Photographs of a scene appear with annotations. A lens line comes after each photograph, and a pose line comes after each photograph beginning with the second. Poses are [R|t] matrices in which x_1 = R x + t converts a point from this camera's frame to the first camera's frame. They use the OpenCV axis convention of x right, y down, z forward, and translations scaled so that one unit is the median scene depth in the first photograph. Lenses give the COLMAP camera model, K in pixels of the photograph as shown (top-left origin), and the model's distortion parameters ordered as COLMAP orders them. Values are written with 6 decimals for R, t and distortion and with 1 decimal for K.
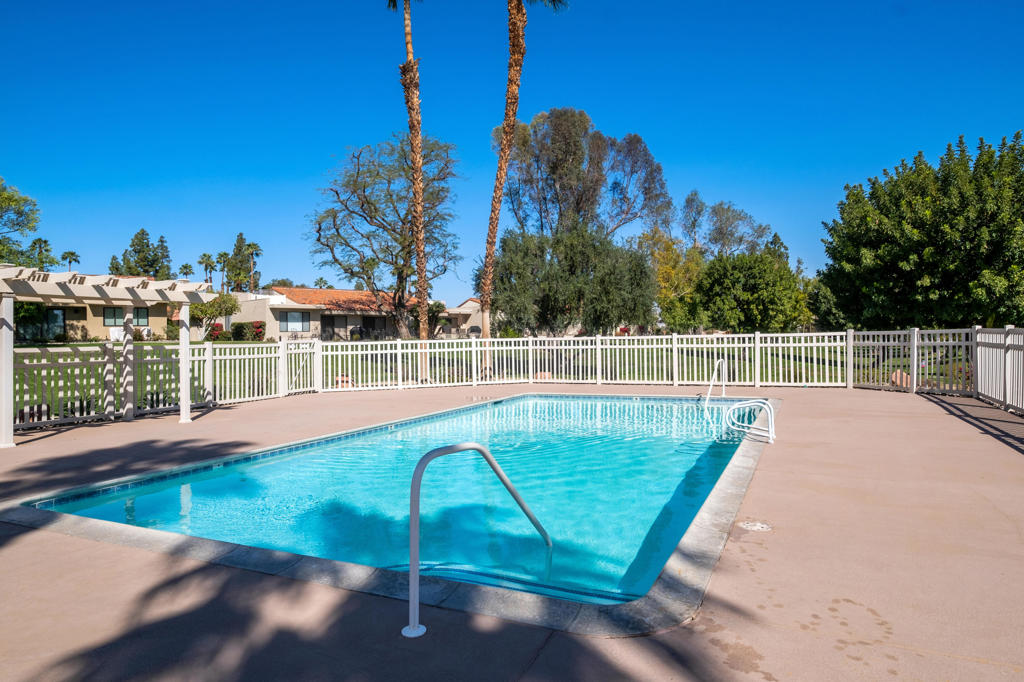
lens RADIAL K [[608.6, 0, 513.7], [0, 608.6, 345.0], [0, 0, 1]] dist [-0.016938, 0.000965]
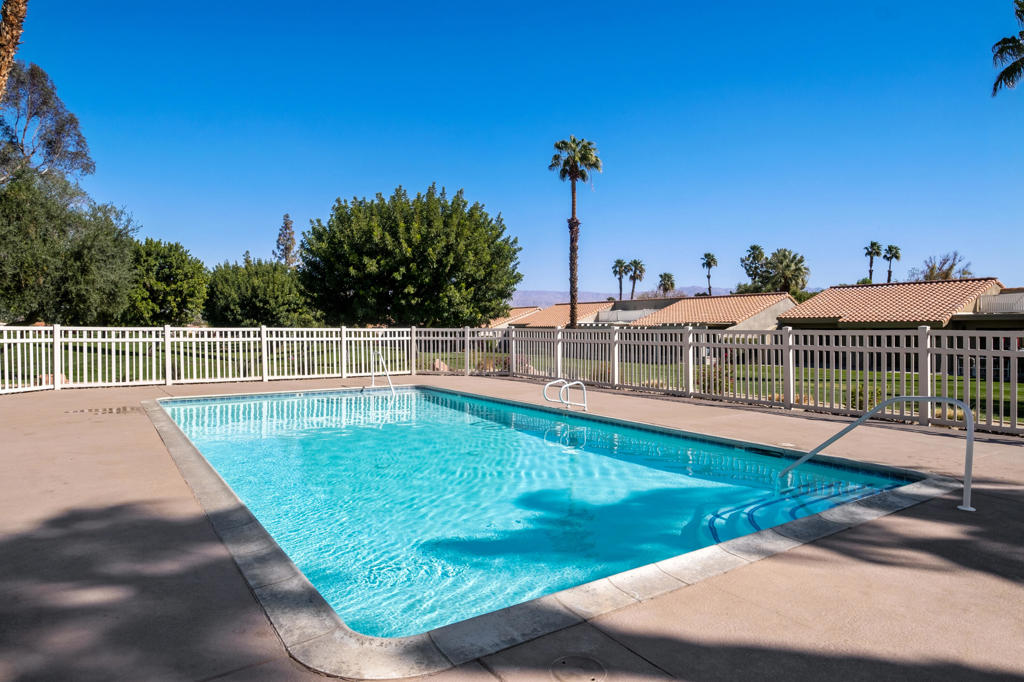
lens RADIAL K [[608.6, 0, 514.2], [0, 608.6, 338.9], [0, 0, 1]] dist [-0.016938, 0.000965]
pose [[0.499169, 0.009040, 0.866457, -0.298845], [-0.005770, 0.999958, -0.007109, 0.004991], [-0.866485, -0.001450, 0.499200, 0.169755]]
